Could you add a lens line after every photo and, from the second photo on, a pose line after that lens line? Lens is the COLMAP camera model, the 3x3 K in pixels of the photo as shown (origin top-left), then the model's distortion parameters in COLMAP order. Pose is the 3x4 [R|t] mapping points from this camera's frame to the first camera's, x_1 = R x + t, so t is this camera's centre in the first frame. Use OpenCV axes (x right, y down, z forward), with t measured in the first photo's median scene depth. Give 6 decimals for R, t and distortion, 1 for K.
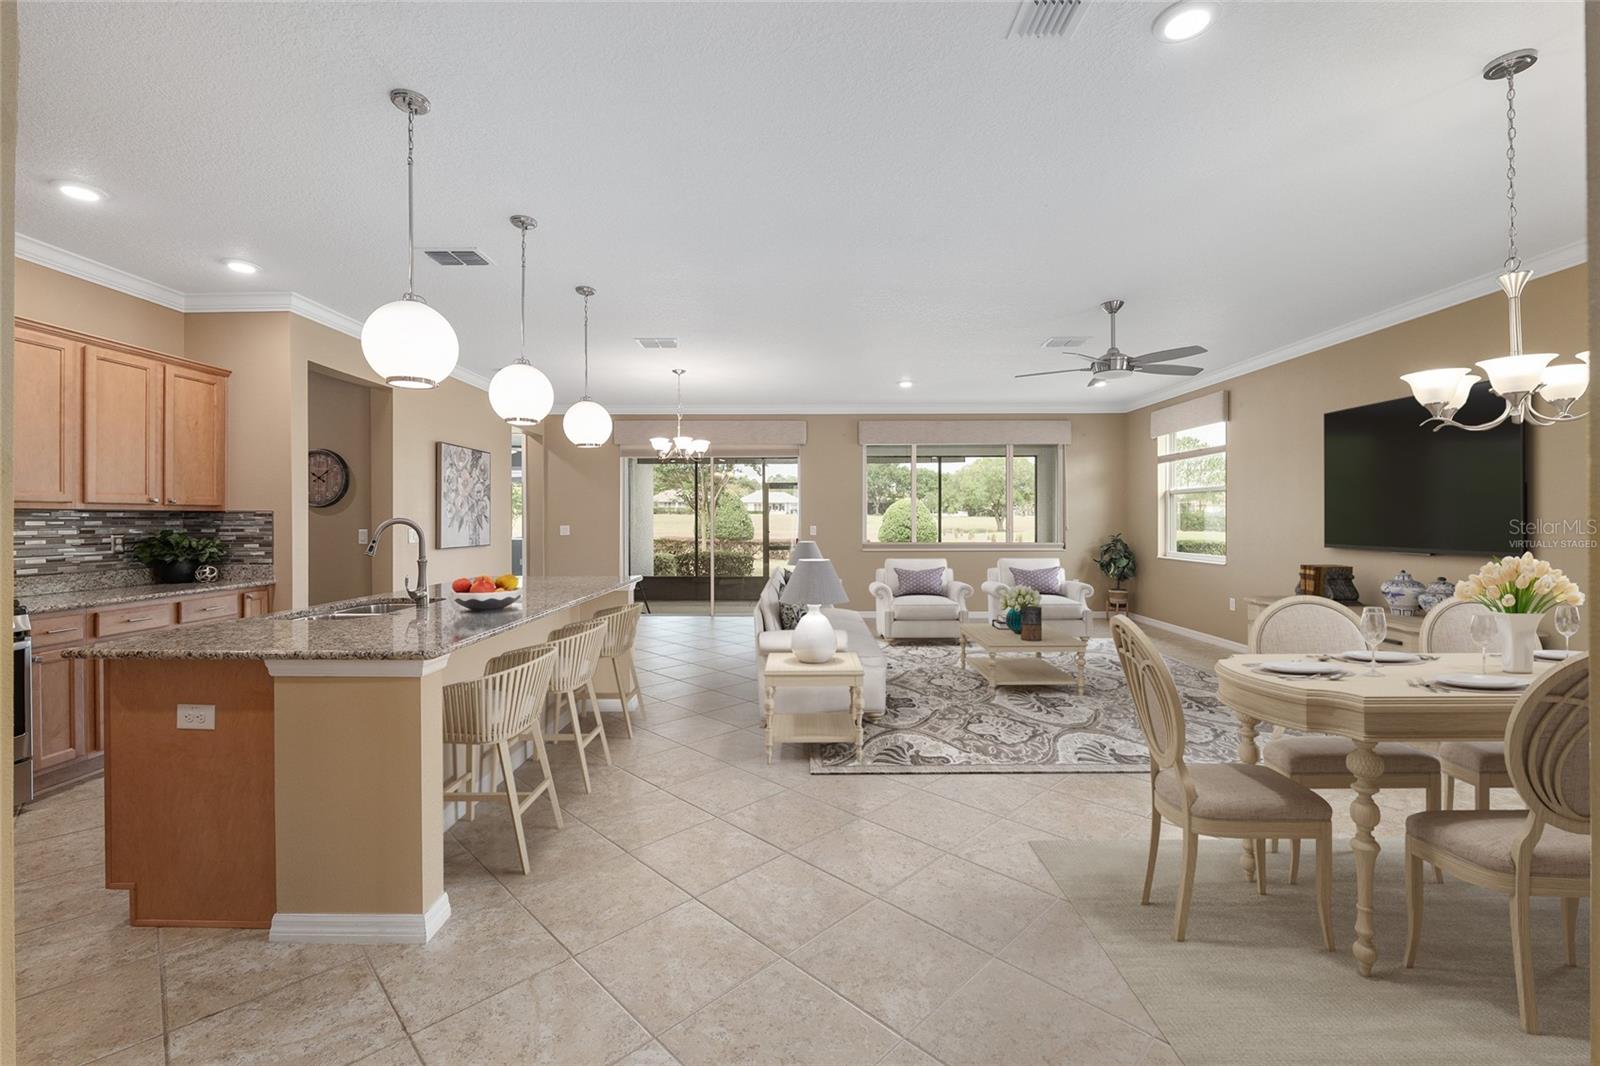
lens RADIAL K [[654.1, 0, 799.5], [0, 654.1, 525.1], [0, 0, 1]] dist [-0.017642, 0.000035]
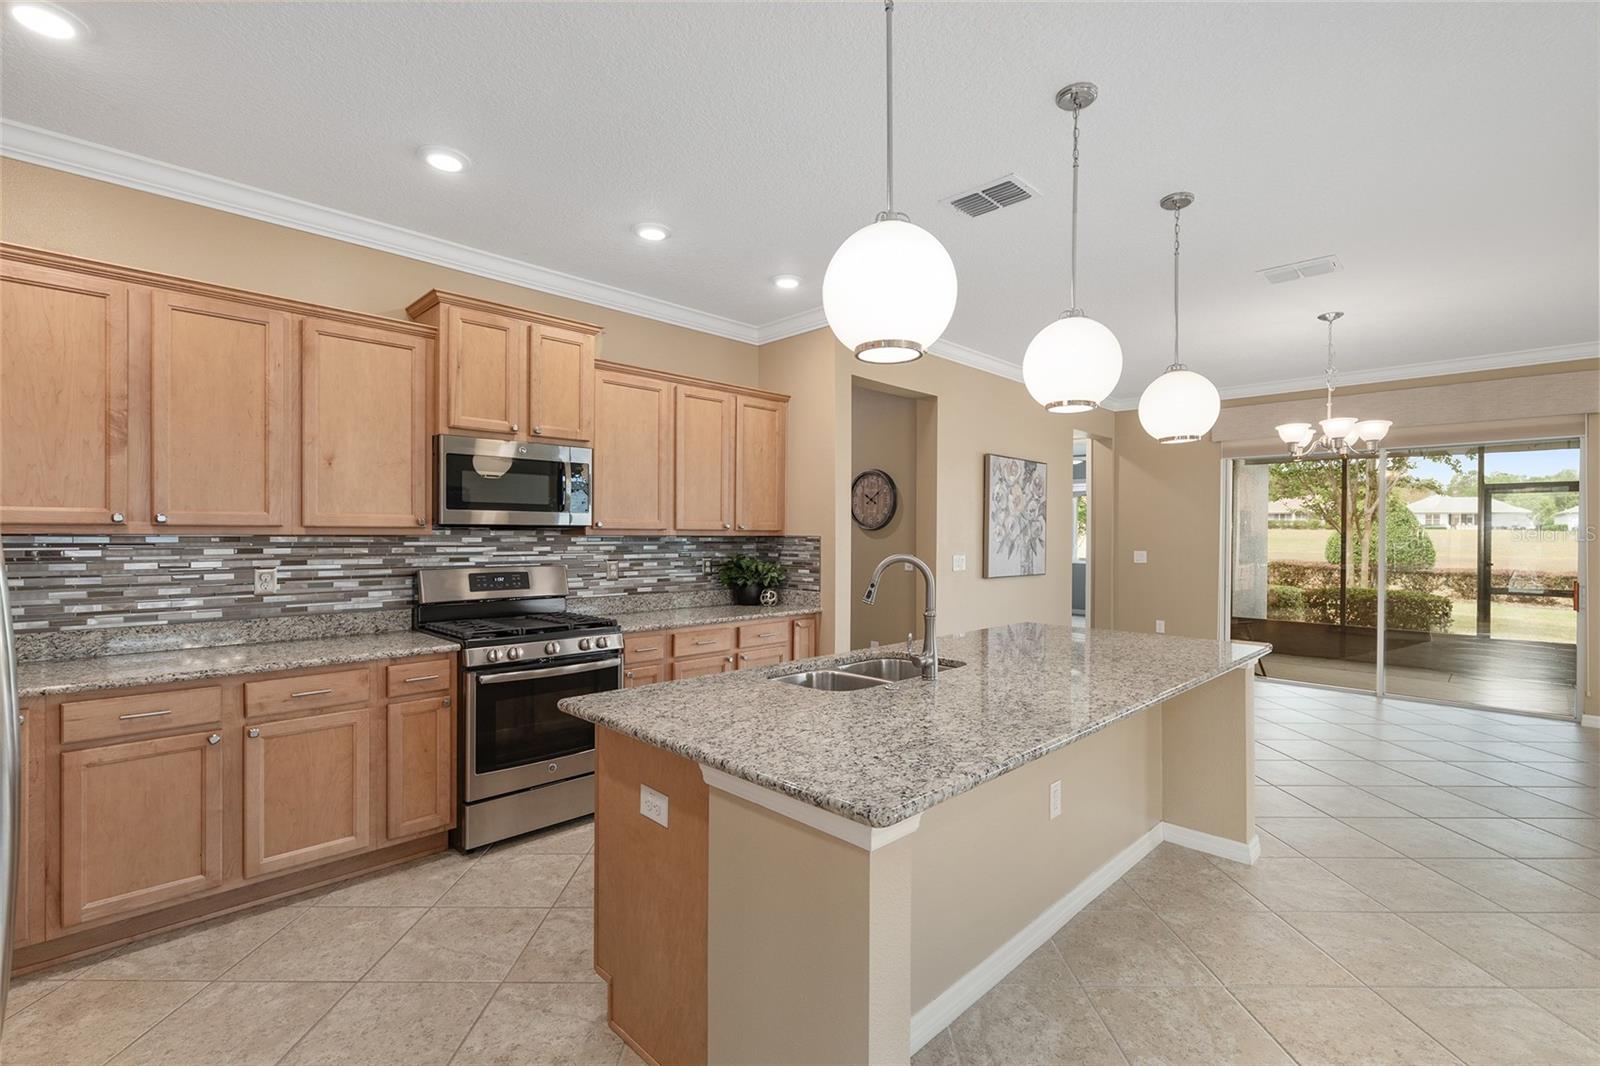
lens RADIAL K [[718.5, 0, 798.2], [0, 718.5, 537.5], [0, 0, 1]] dist [0.011523, -0.001423]
pose [[0.704245, 0.008203, -0.709909, -0.080661], [-0.013262, 0.999911, -0.001601, -0.018031], [0.709833, 0.010542, 0.704291, 0.227566]]
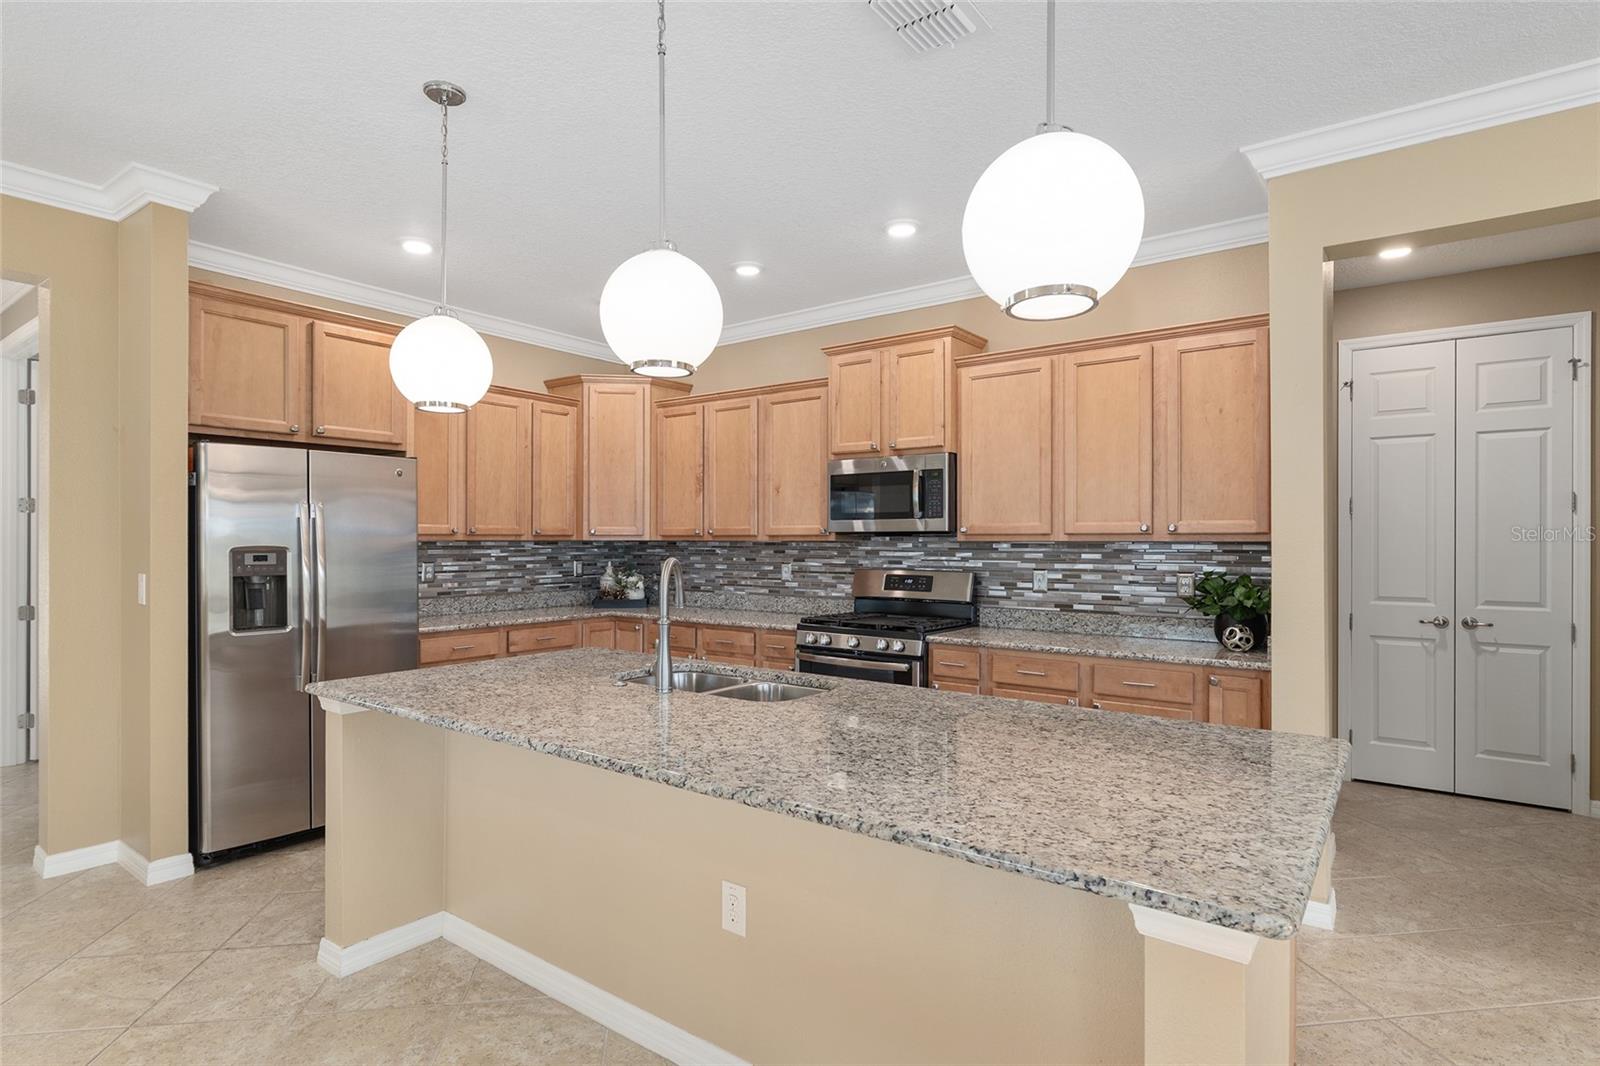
lens RADIAL K [[793.1, 0, 806.9], [0, 793.1, 536.4], [0, 0, 1]] dist [0.004292, 0.000494]
pose [[-0.582922, -0.001718, -0.812526, -0.015869], [-0.007879, 0.999963, 0.003538, -0.026291], [0.812490, 0.008464, -0.582914, 1.078033]]
